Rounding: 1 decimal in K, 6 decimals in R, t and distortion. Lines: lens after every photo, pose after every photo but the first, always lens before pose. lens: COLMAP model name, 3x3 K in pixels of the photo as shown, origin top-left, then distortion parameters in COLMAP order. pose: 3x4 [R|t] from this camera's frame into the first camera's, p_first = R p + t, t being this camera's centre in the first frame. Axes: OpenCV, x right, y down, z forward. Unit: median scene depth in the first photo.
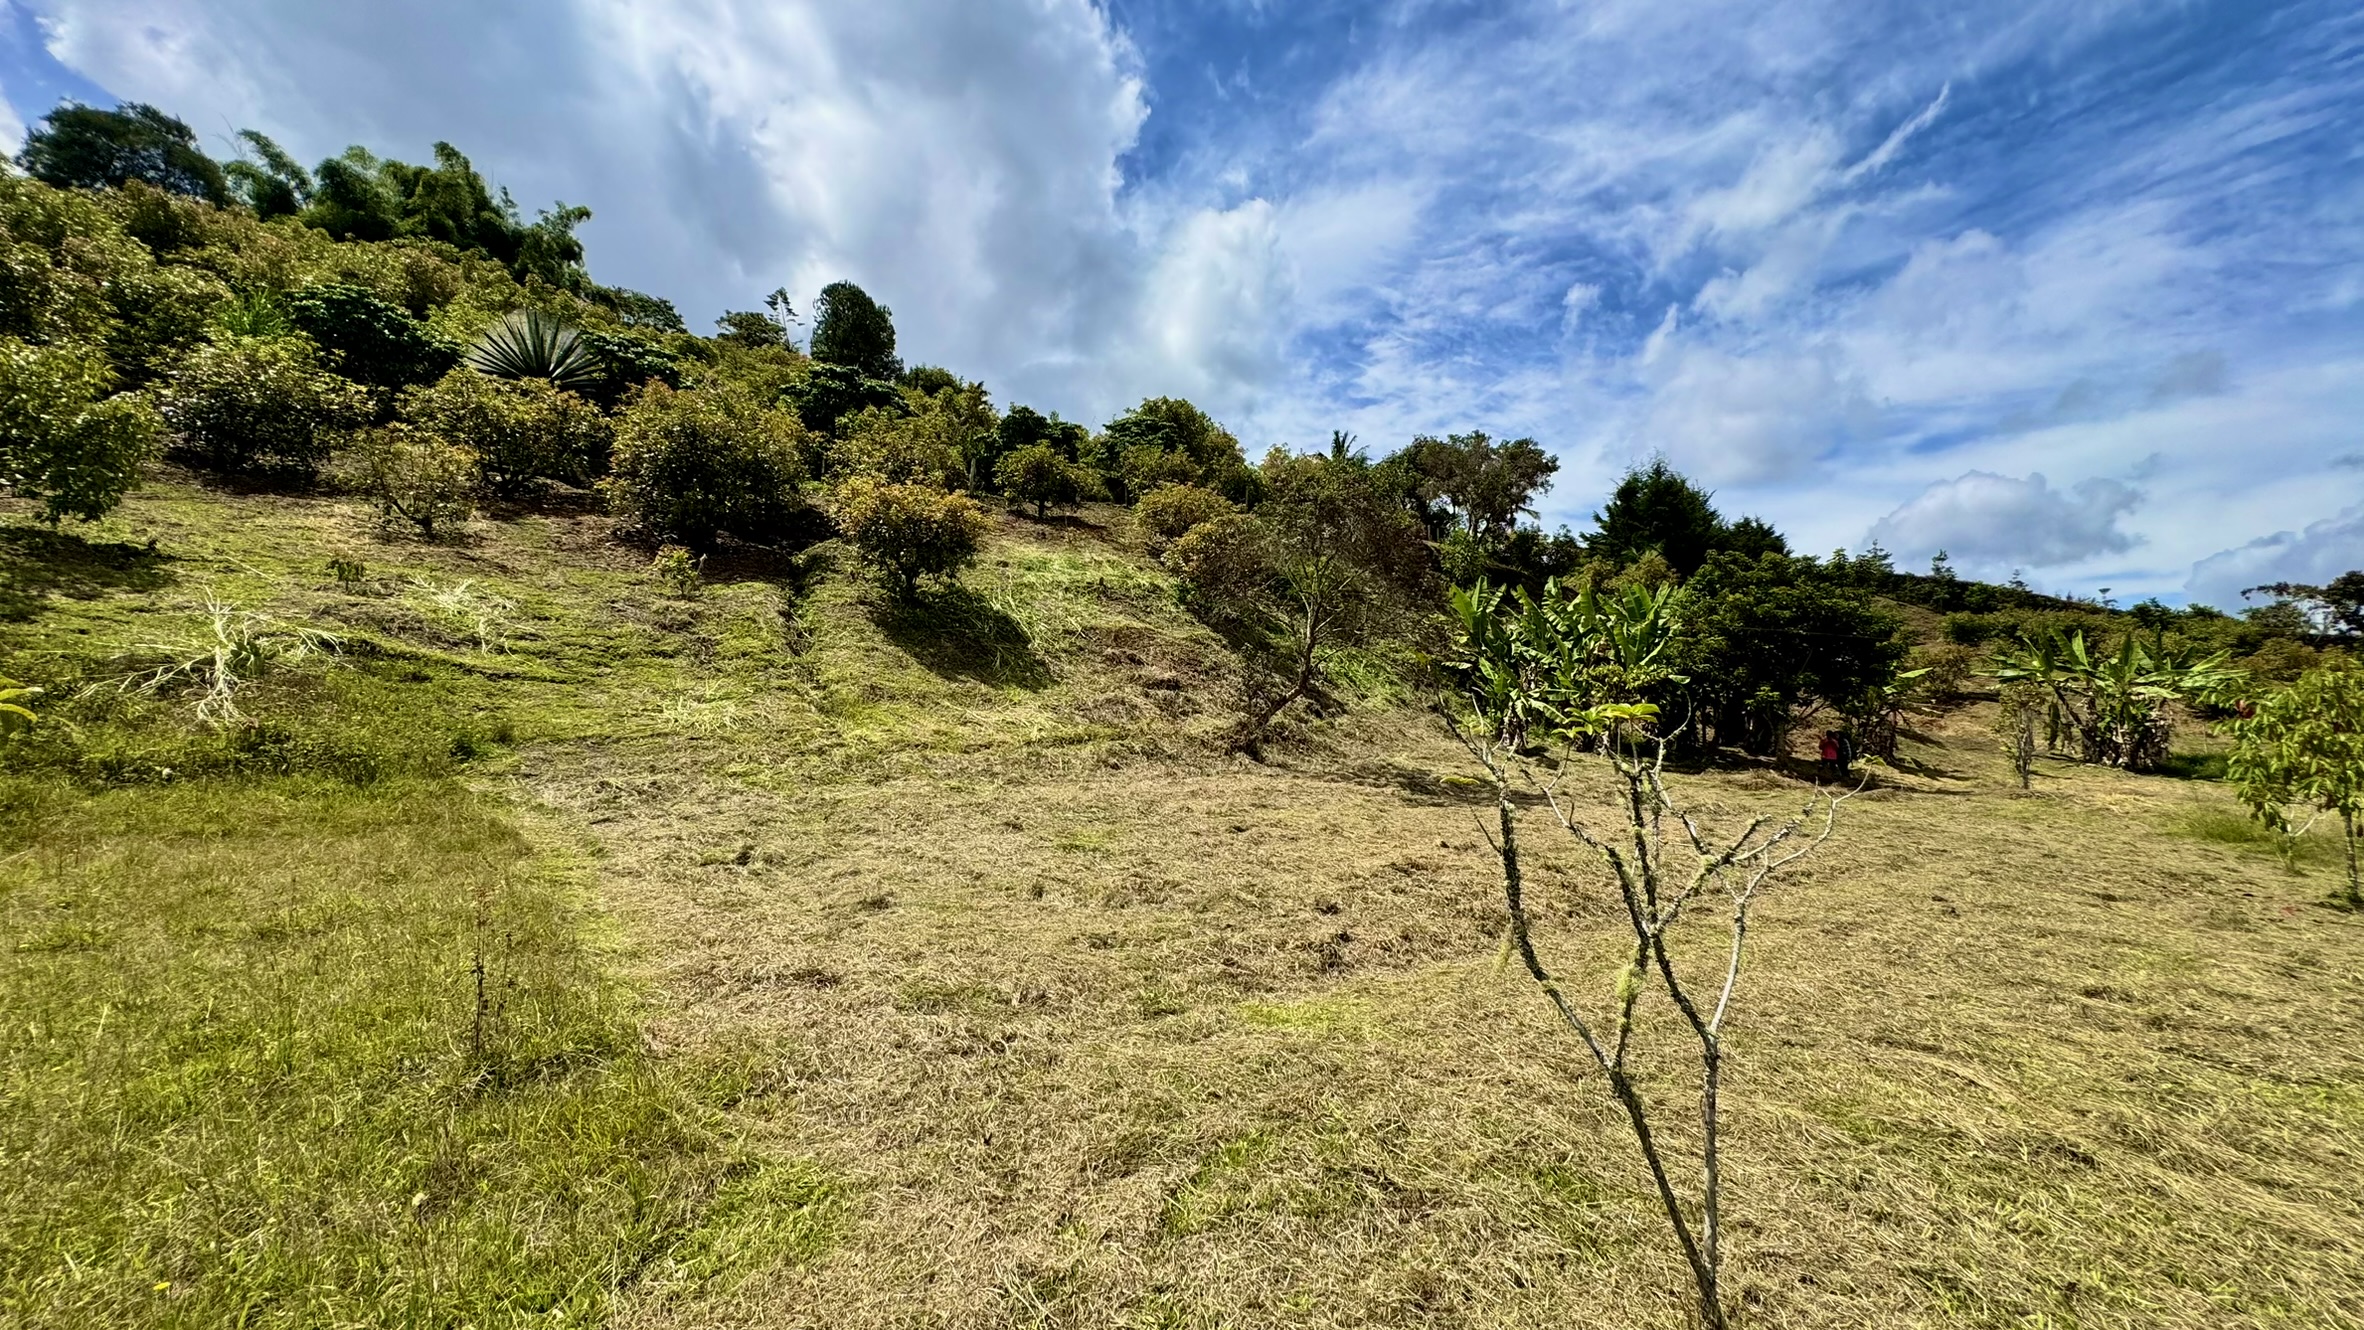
lens RADIAL K [[946.6, 0, 1167.6], [0, 946.6, 662.7], [0, 0, 1]] dist [-0.002391, 0.000774]
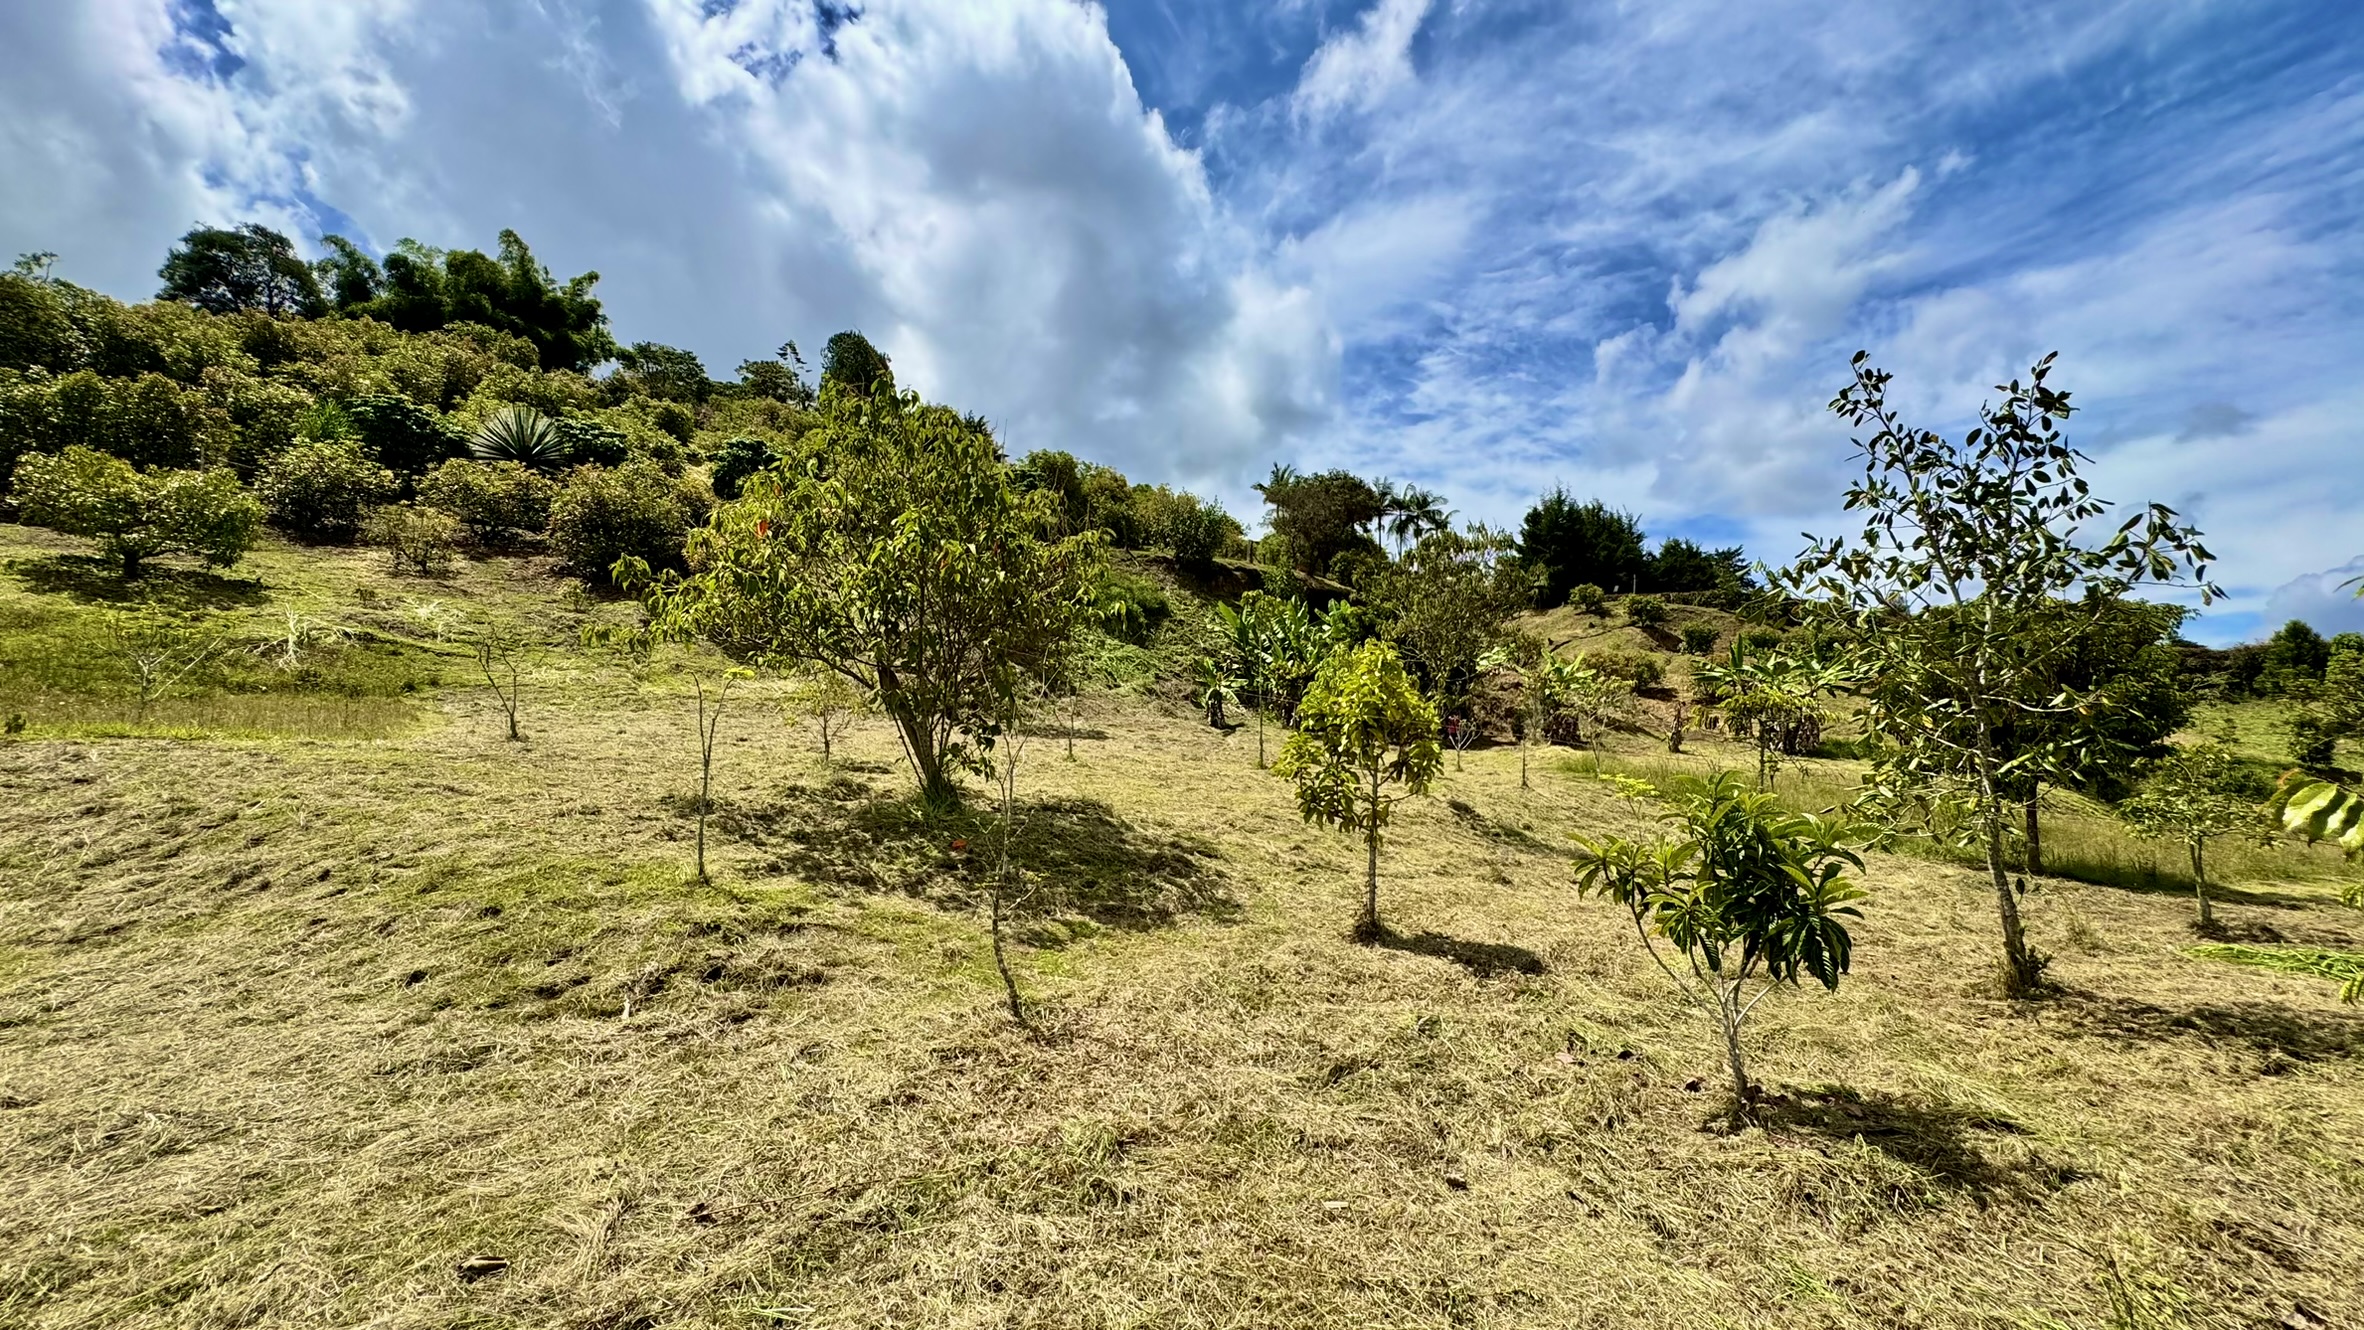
lens RADIAL K [[946.6, 0, 1159.2], [0, 946.6, 674.2], [0, 0, 1]] dist [-0.002391, 0.000774]
pose [[0.998301, 0.003127, -0.058177, 0.456022], [-0.003573, 0.999965, -0.007553, 0.037600], [0.058151, 0.007748, 0.998278, -0.427472]]
